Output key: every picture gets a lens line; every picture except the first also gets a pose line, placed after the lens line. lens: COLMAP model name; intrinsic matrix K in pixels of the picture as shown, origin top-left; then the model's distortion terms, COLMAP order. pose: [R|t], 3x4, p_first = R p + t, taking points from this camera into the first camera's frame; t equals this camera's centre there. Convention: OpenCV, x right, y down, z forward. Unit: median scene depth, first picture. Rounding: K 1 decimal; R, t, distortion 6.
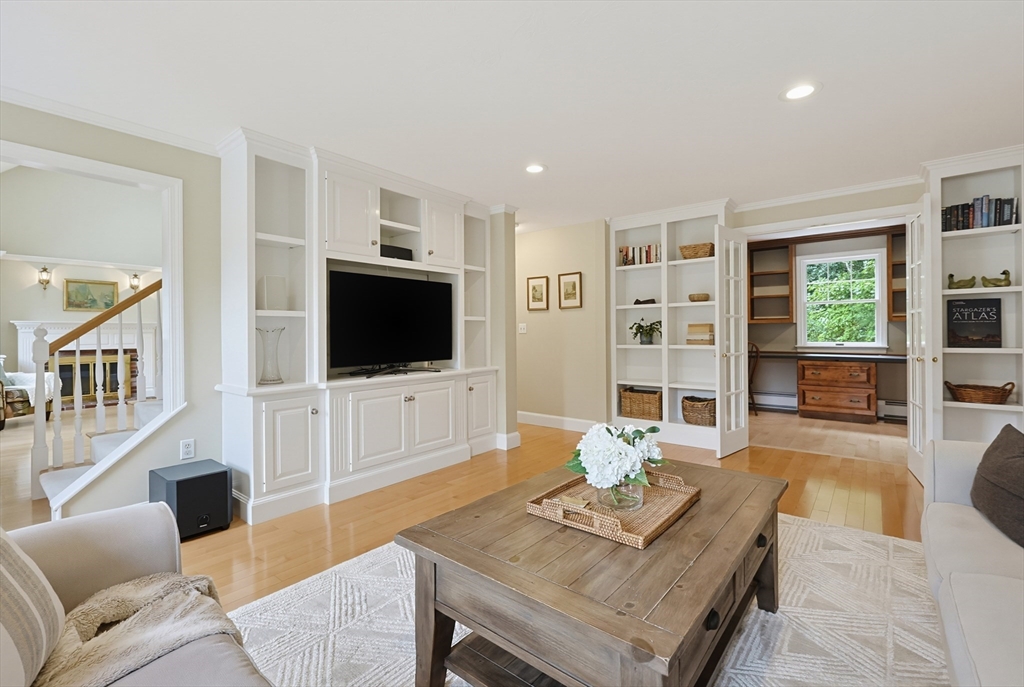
lens RADIAL K [[444.8, 0, 516.3], [0, 444.8, 333.1], [0, 0, 1]] dist [0.000876, 0.001010]
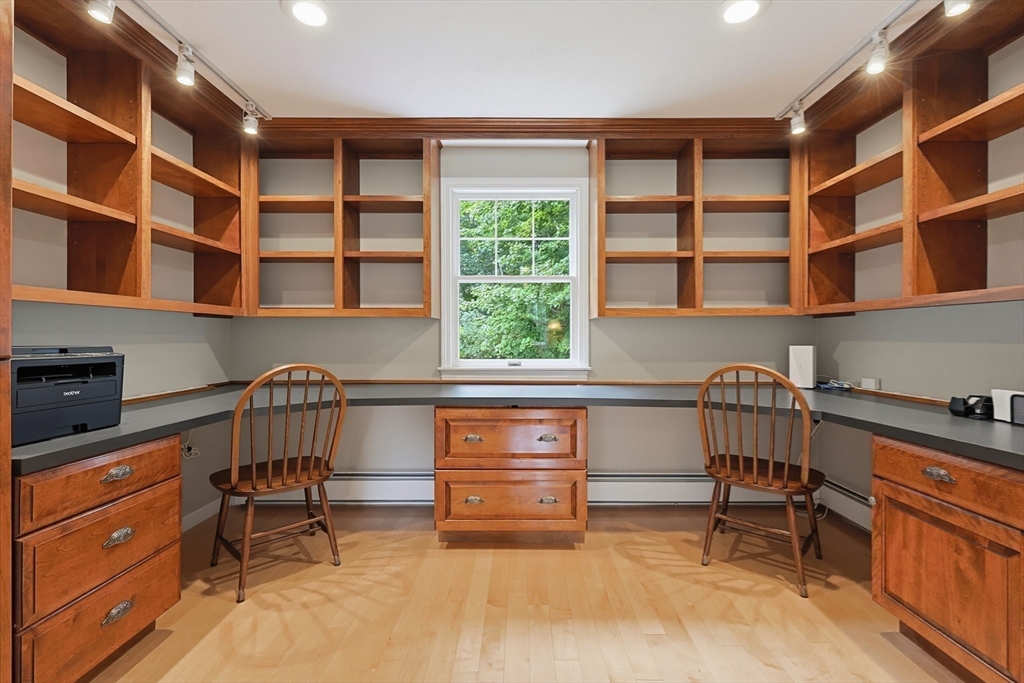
lens RADIAL K [[444.8, 0, 515.7], [0, 444.8, 338.7], [0, 0, 1]] dist [0.000876, 0.001010]
pose [[0.781698, 0.004958, 0.623637, 0.260240], [-0.002446, 0.999985, -0.004884, -0.000377], [-0.623652, 0.002292, 0.781698, 0.380191]]
